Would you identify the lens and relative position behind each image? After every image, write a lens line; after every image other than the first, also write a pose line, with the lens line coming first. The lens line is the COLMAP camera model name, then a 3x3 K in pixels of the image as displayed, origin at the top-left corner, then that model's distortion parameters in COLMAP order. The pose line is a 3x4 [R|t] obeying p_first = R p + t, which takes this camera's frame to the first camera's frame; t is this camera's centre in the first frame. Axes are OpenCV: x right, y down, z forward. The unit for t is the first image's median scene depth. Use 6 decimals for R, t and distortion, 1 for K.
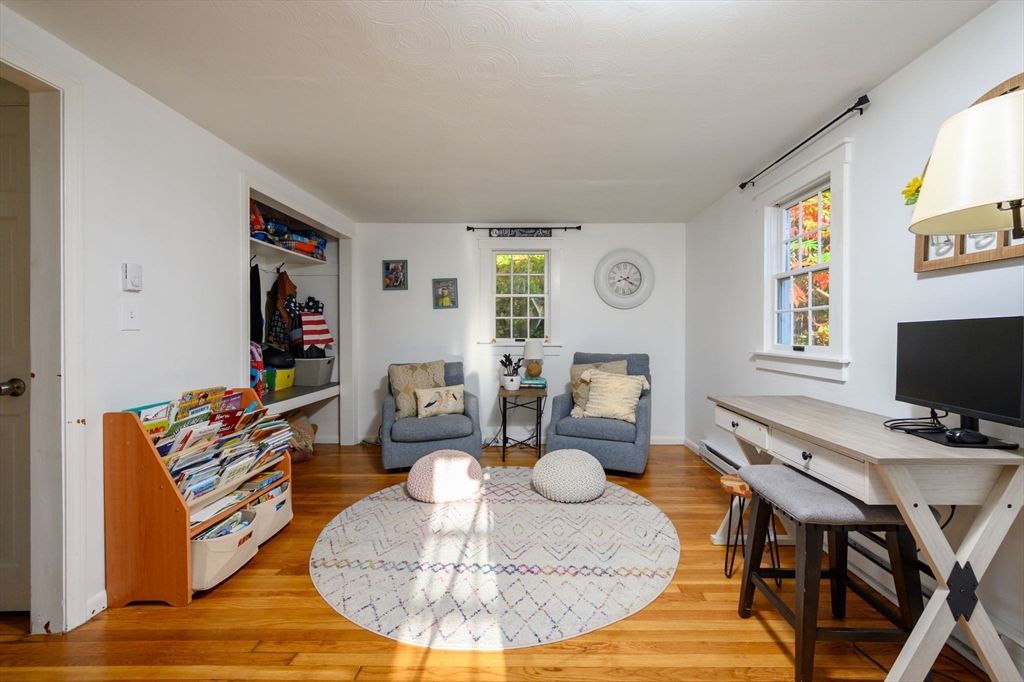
lens RADIAL K [[418.0, 0, 519.3], [0, 418.0, 336.3], [0, 0, 1]] dist [0.004463, -0.001059]
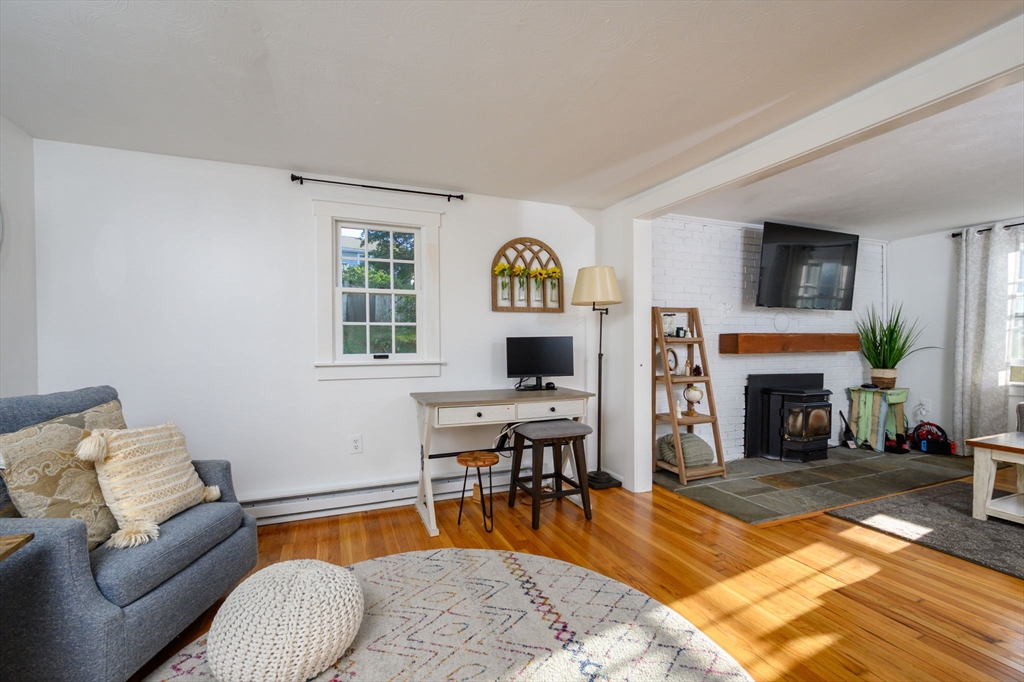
lens RADIAL K [[418.0, 0, 503.8], [0, 418.0, 347.5], [0, 0, 1]] dist [0.004463, -0.001059]
pose [[-0.386373, -0.006062, 0.922323, -0.724006], [0.018106, 0.999736, 0.014156, -0.010301], [-0.922165, 0.022170, -0.386161, 1.490018]]
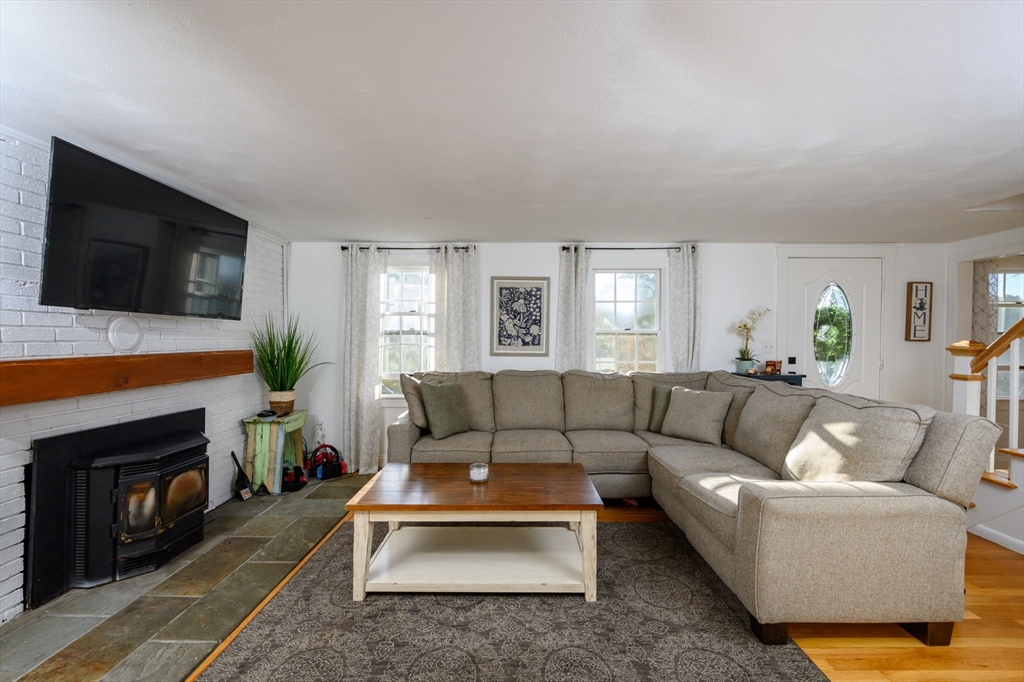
lens RADIAL K [[418.0, 0, 509.3], [0, 418.0, 342.9], [0, 0, 1]] dist [0.004463, -0.001059]
pose [[-0.999991, 0.001753, -0.003929, -0.444368], [0.001662, 0.999730, 0.023185, -0.088087], [0.003969, 0.023178, -0.999723, 0.594586]]
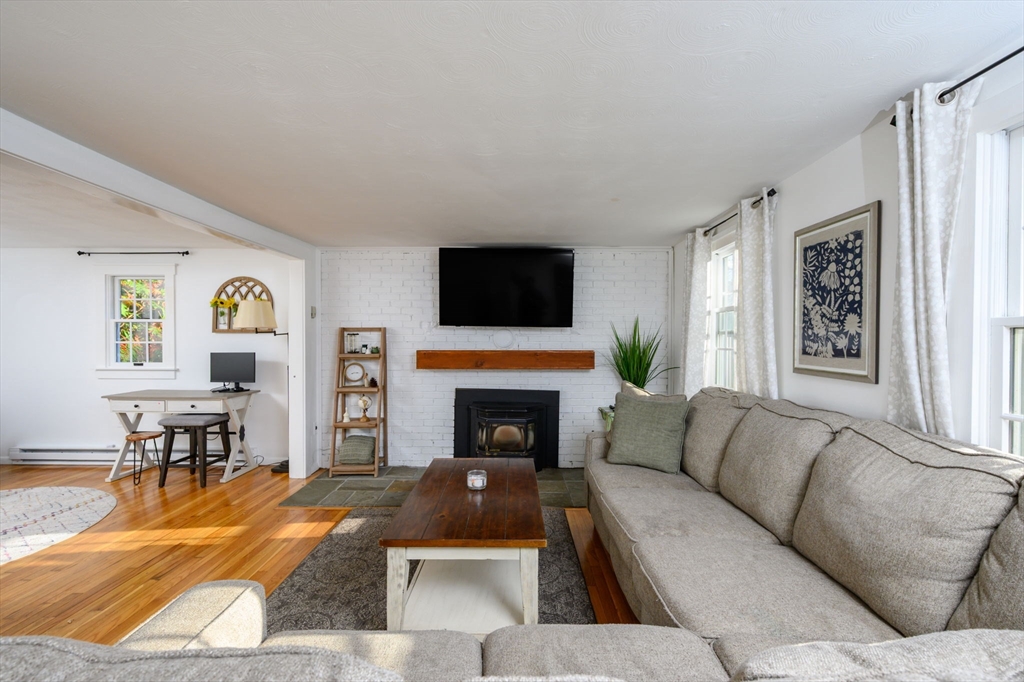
lens RADIAL K [[439.0, 0, 515.3], [0, 439.0, 344.3], [0, 0, 1]] dist [0.007549, 0.000169]
pose [[-0.023532, -0.006689, 0.999701, -1.617114], [0.009292, 0.999933, 0.006910, -0.071202], [-0.999680, 0.009452, -0.023469, -0.718733]]
